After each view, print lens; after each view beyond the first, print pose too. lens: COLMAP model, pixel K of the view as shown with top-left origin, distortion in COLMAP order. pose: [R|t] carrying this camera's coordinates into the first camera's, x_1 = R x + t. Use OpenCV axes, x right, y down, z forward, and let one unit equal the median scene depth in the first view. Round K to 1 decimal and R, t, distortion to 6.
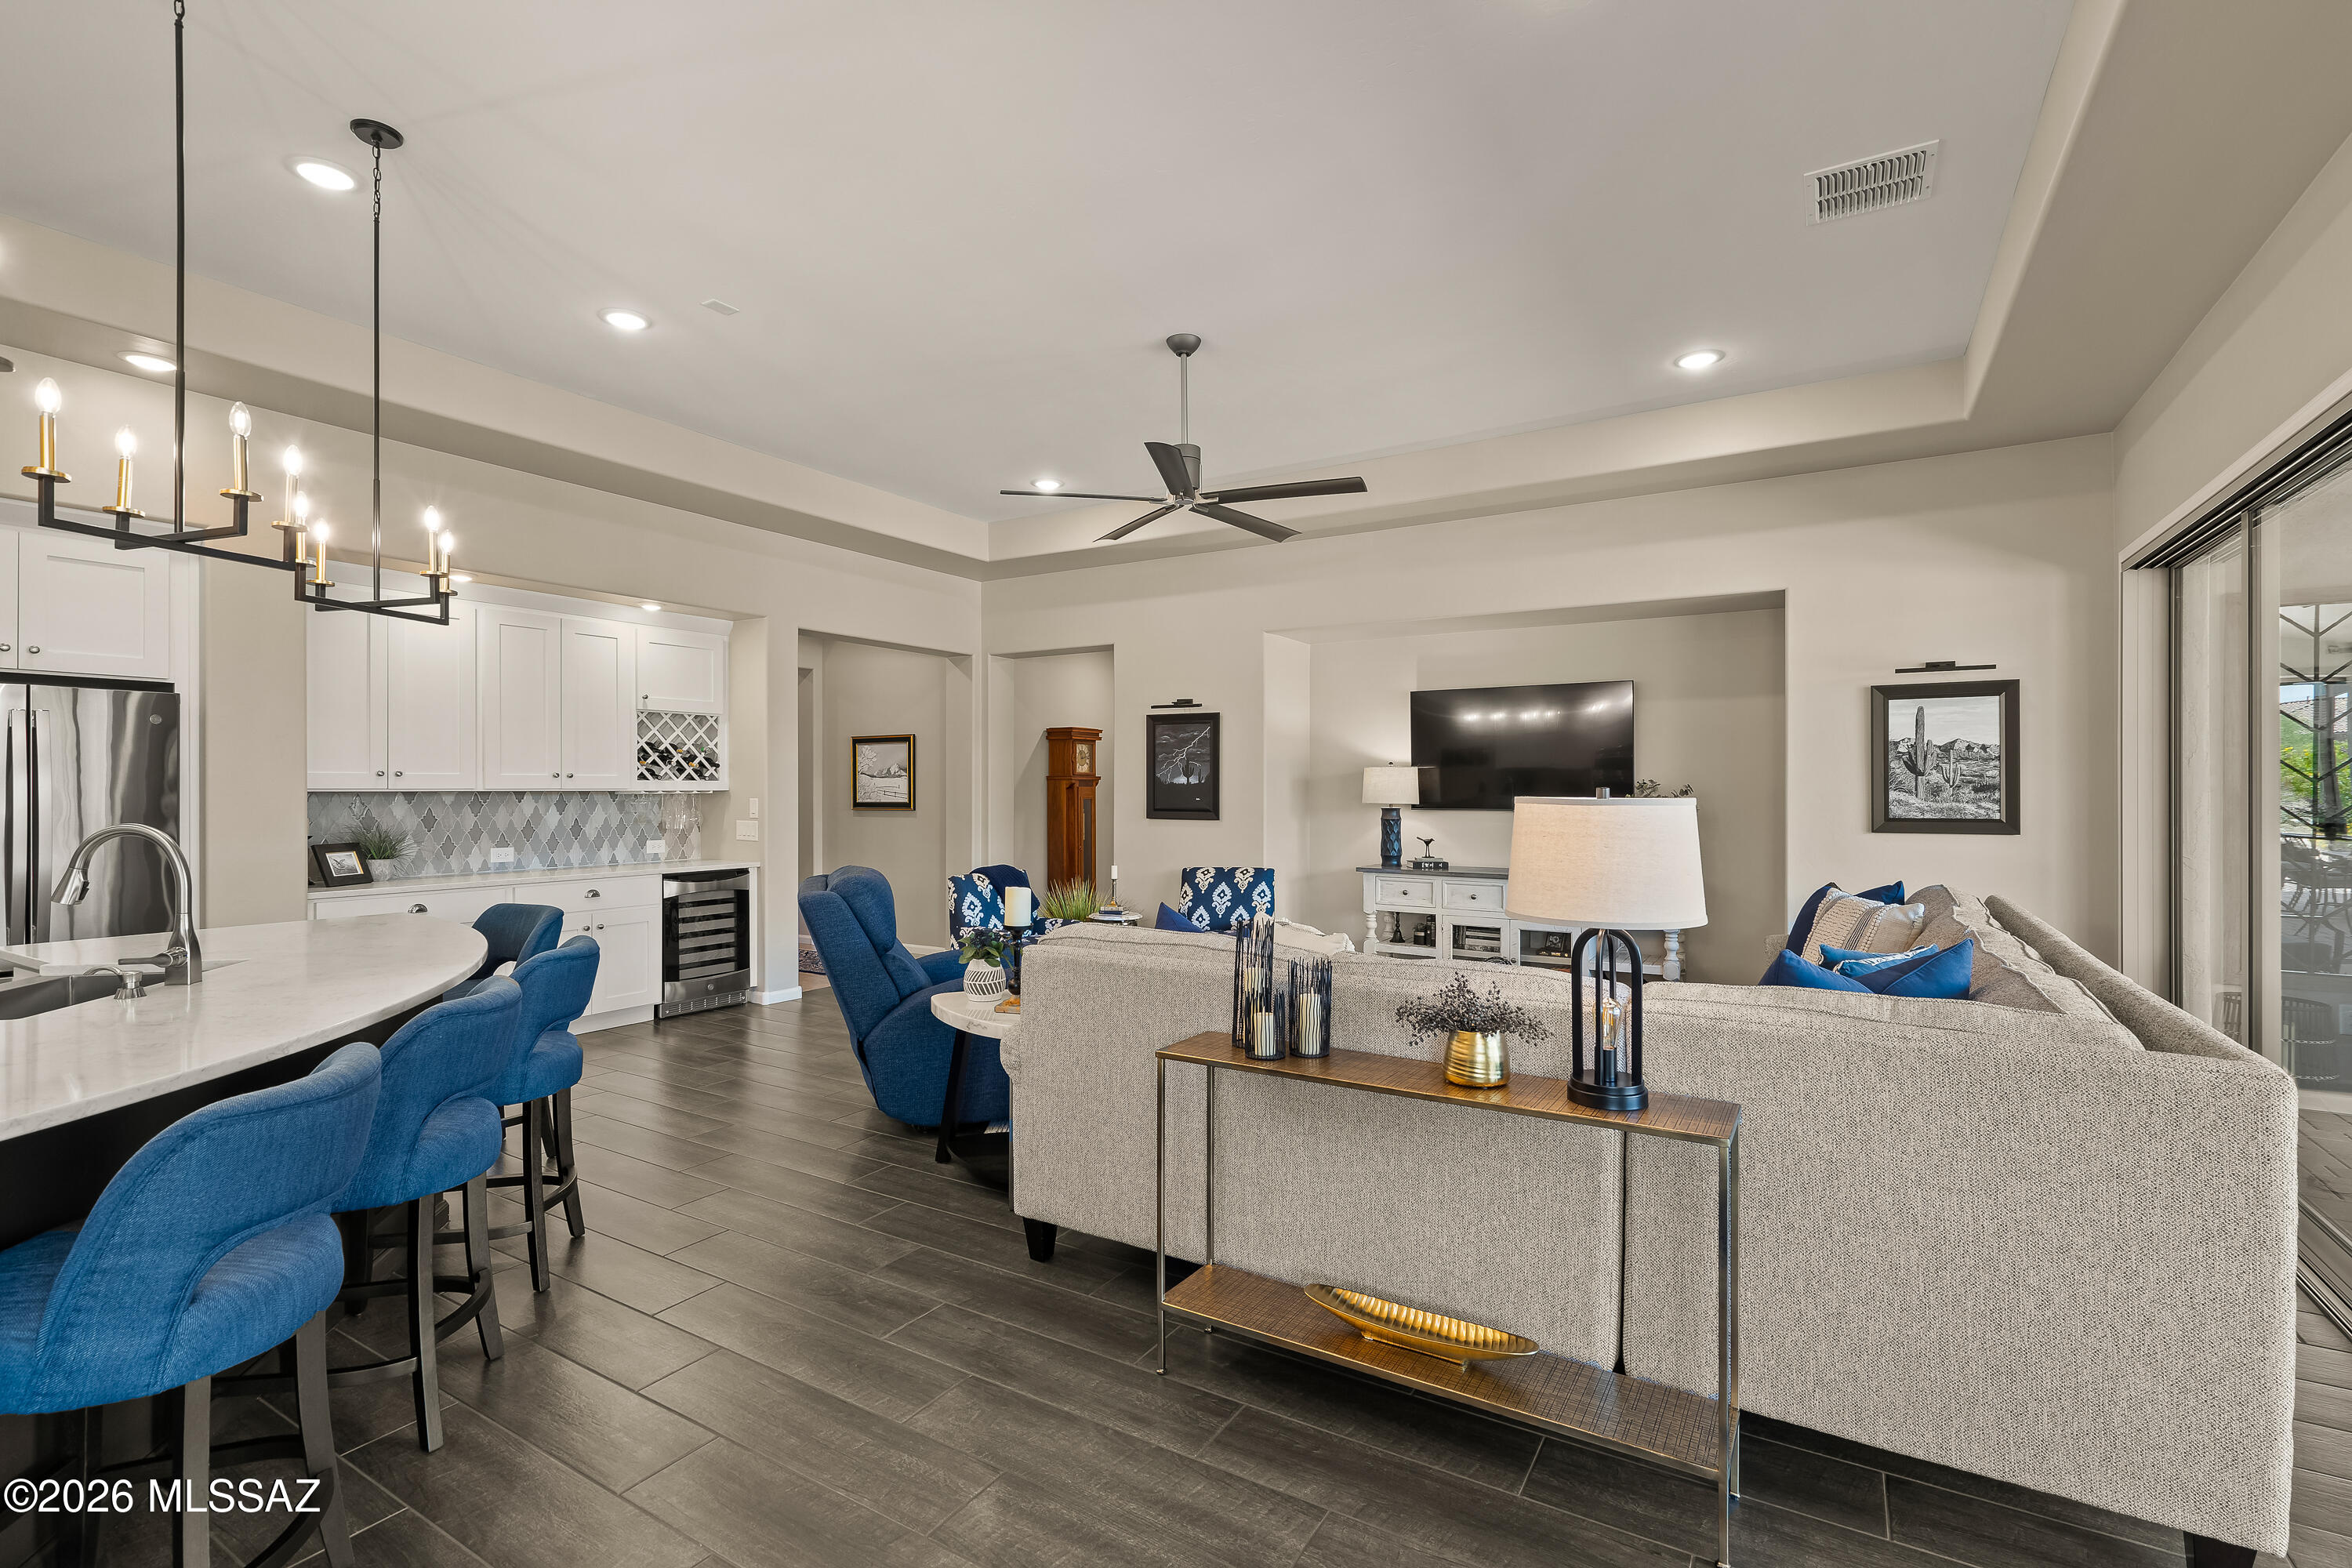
lens RADIAL K [[1075.1, 0, 1152.7], [0, 1075.1, 777.6], [0, 0, 1]] dist [-0.006281, 0.003196]
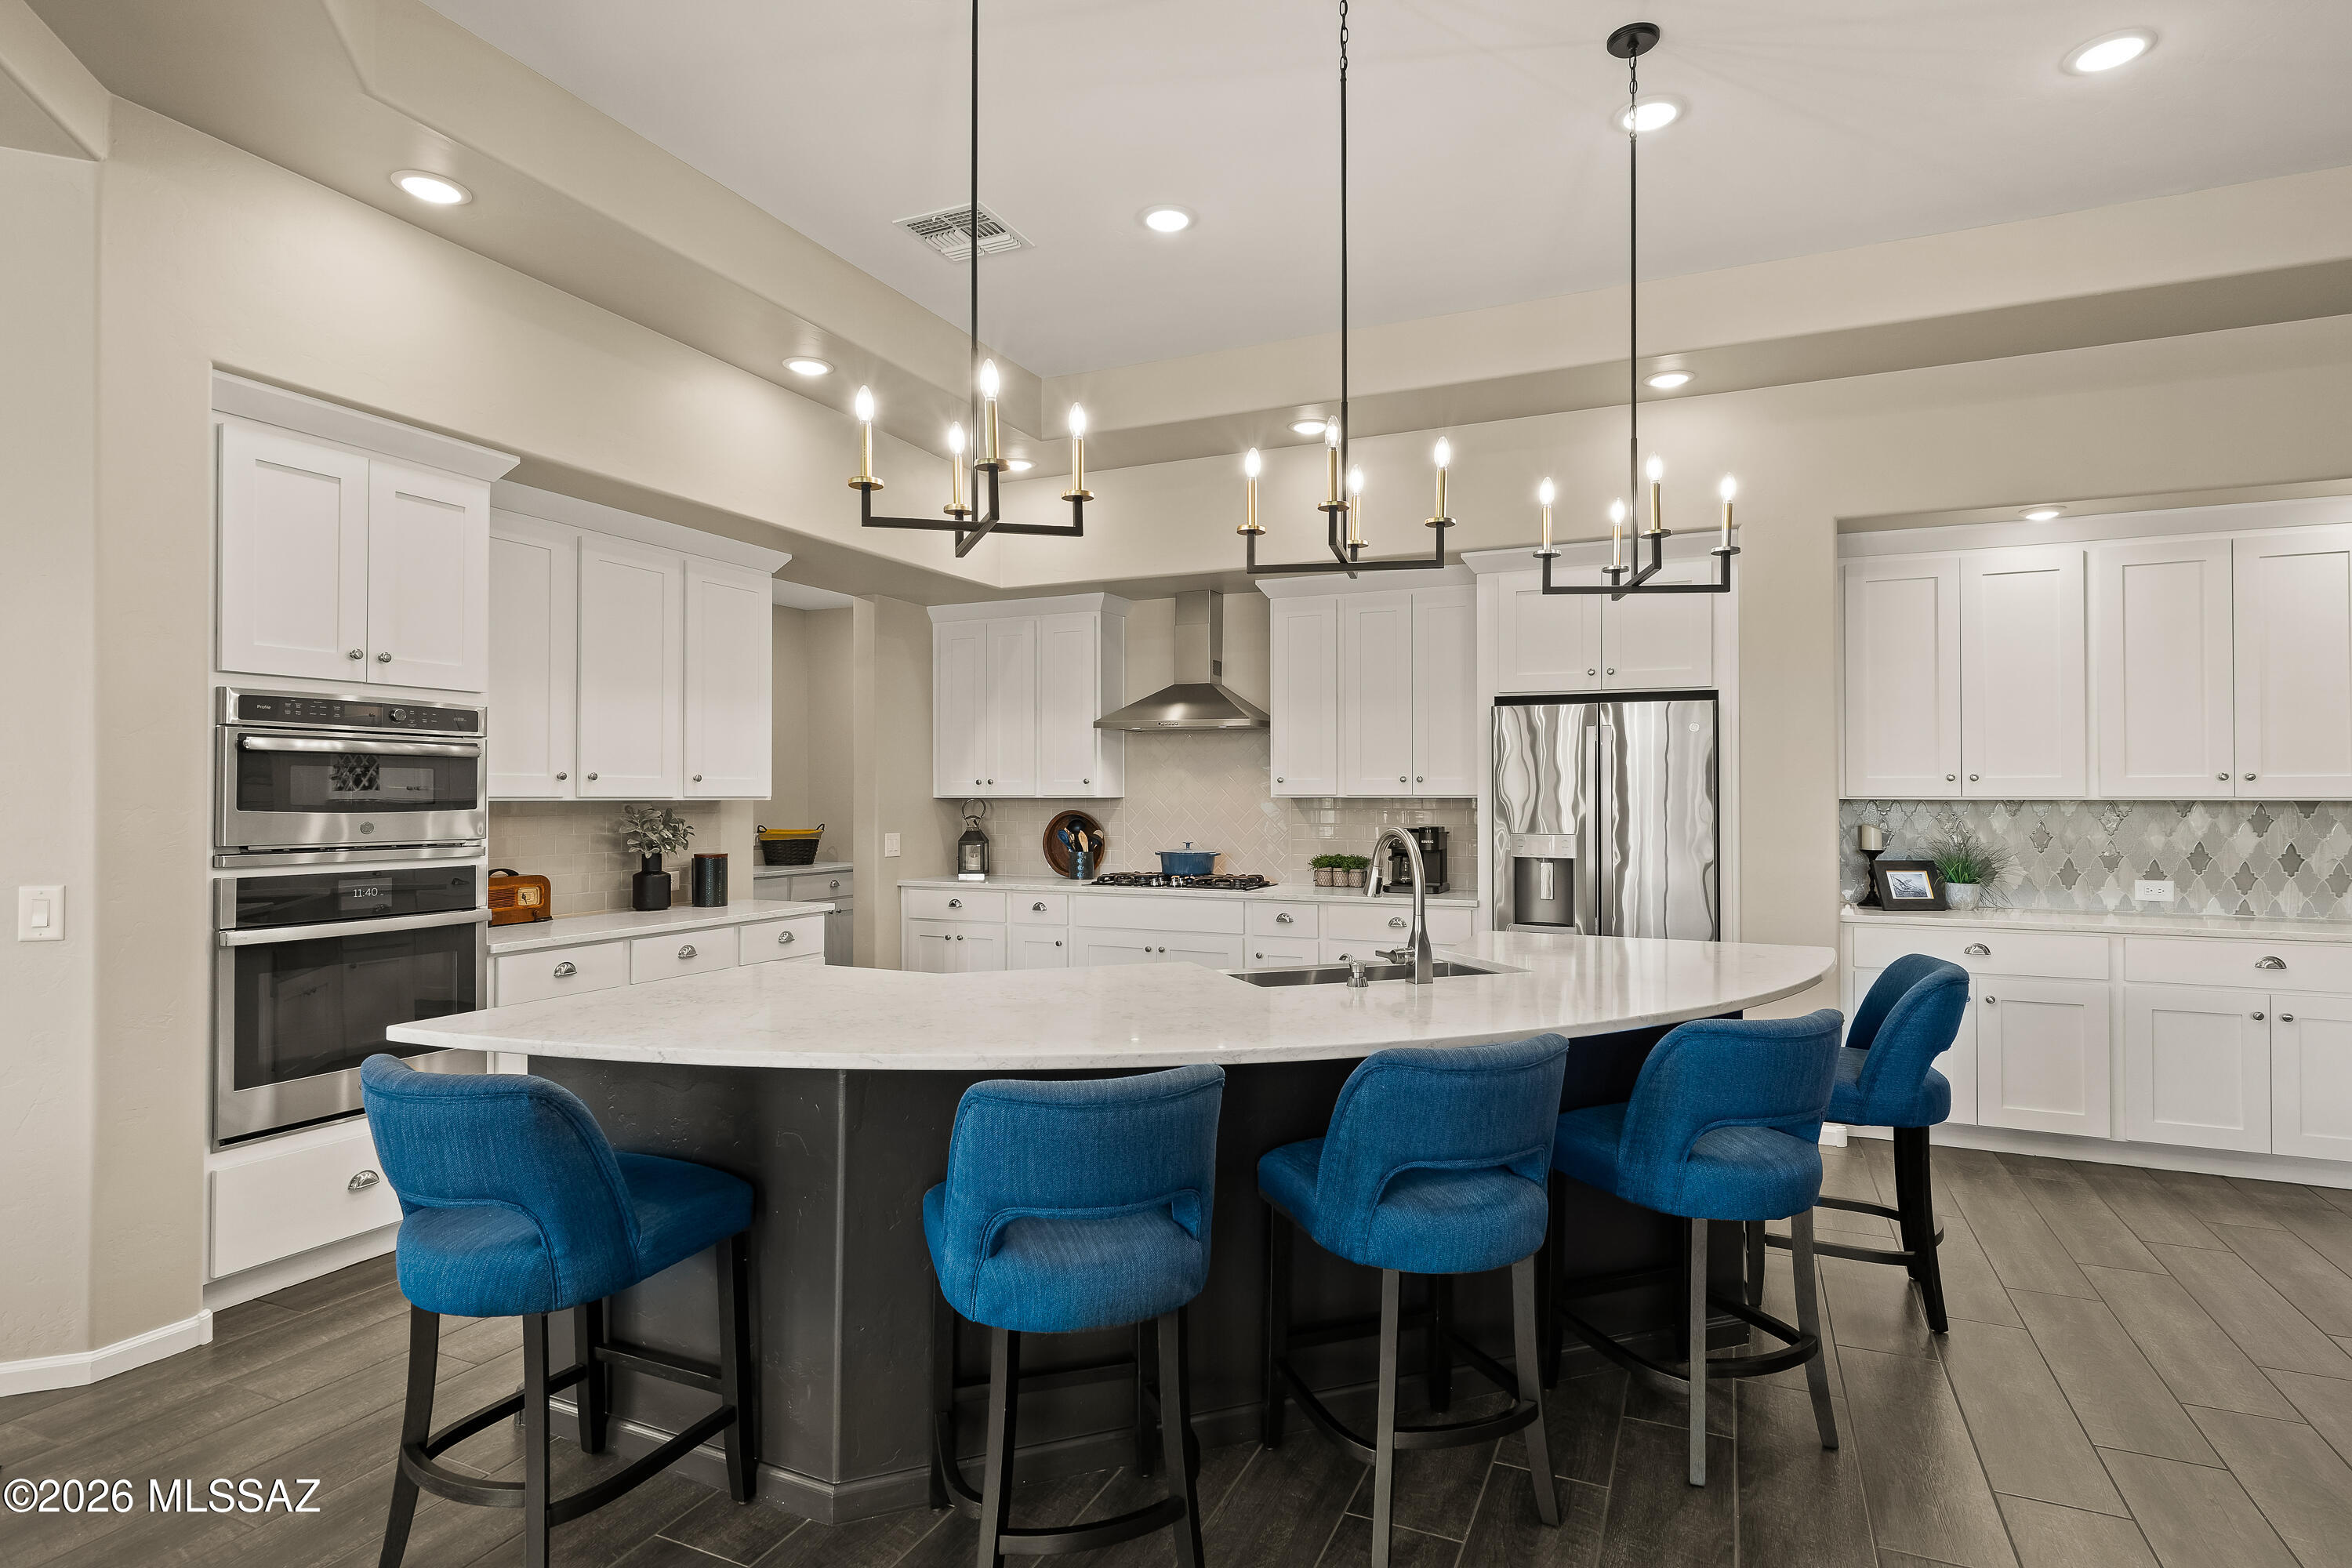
lens RADIAL K [[1215.4, 0, 1179.6], [0, 1215.4, 788.3], [0, 0, 1]] dist [0.002649, -0.000079]
pose [[0.138027, -0.003359, -0.990423, 0.093464], [0.007896, 0.999966, -0.002291, 0.001524], [0.990397, -0.007504, 0.138049, 0.241776]]
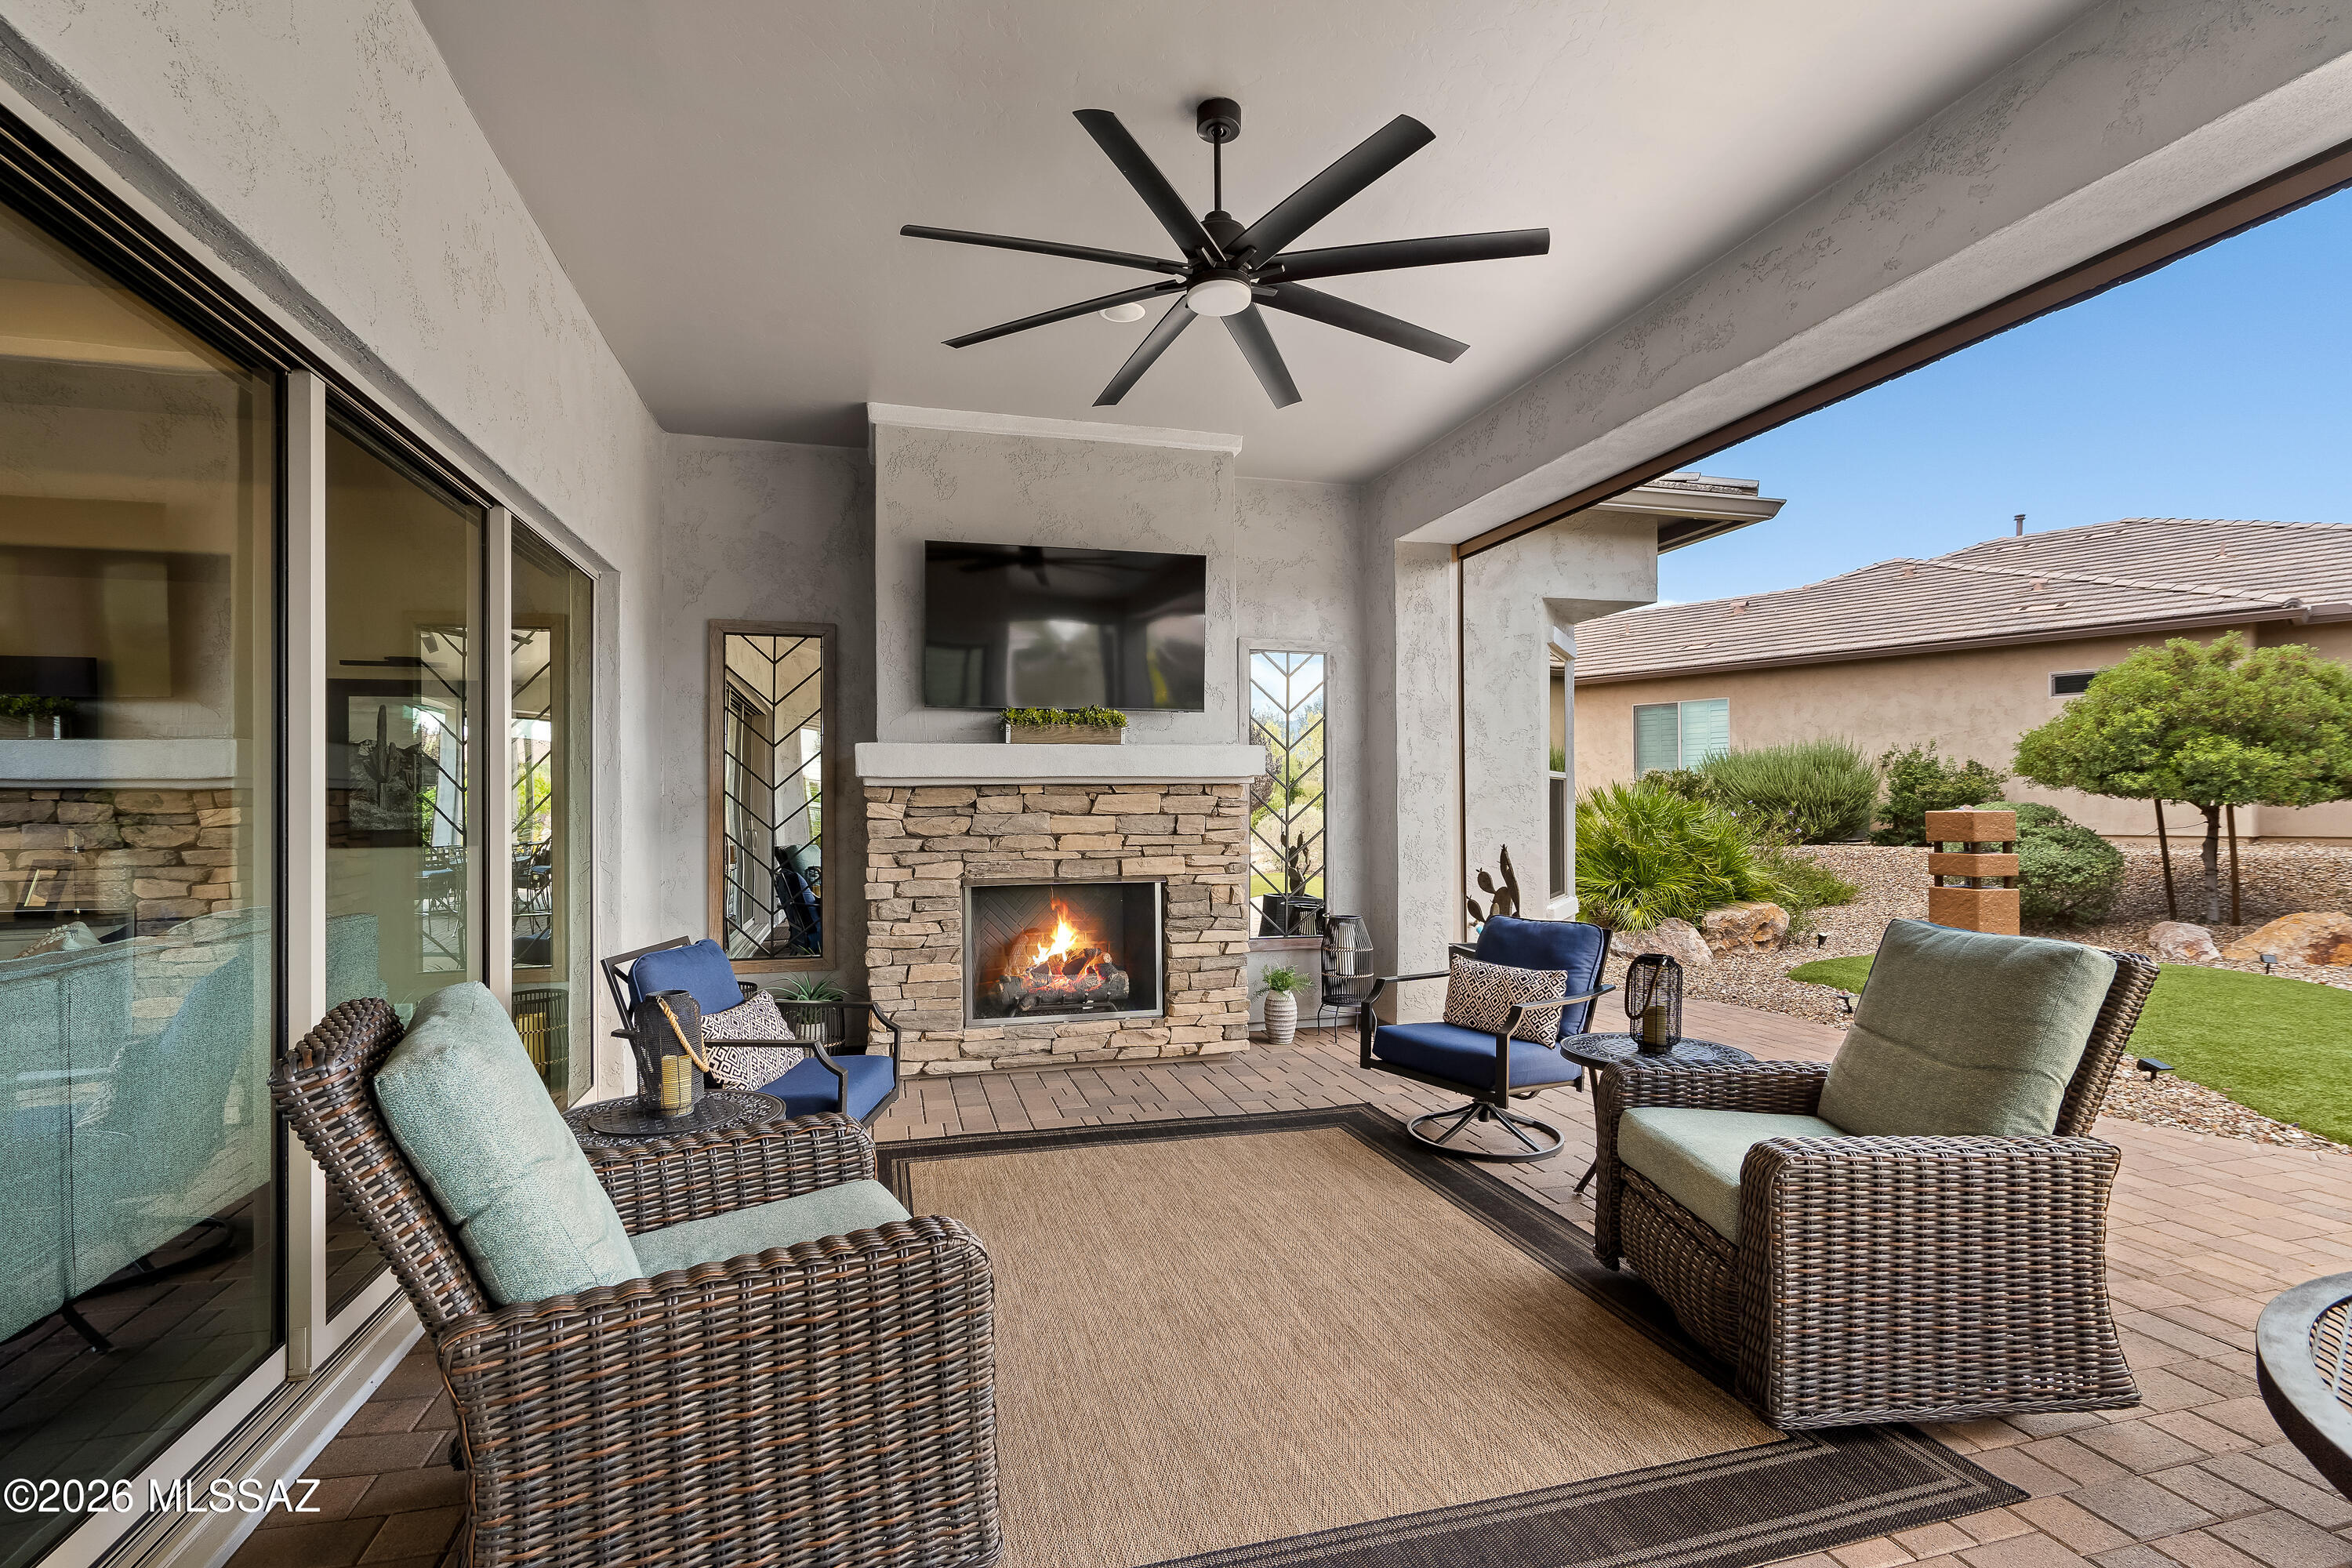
lens RADIAL K [[1075.1, 0, 1185.7], [0, 1075.1, 790.4], [0, 0, 1]] dist [-0.006281, 0.003196]
pose [[0.674827, 0.003503, 0.737968, 0.407819], [0.000130, 0.999988, -0.004866, 0.007771], [-0.737976, 0.003380, 0.674818, -0.075037]]
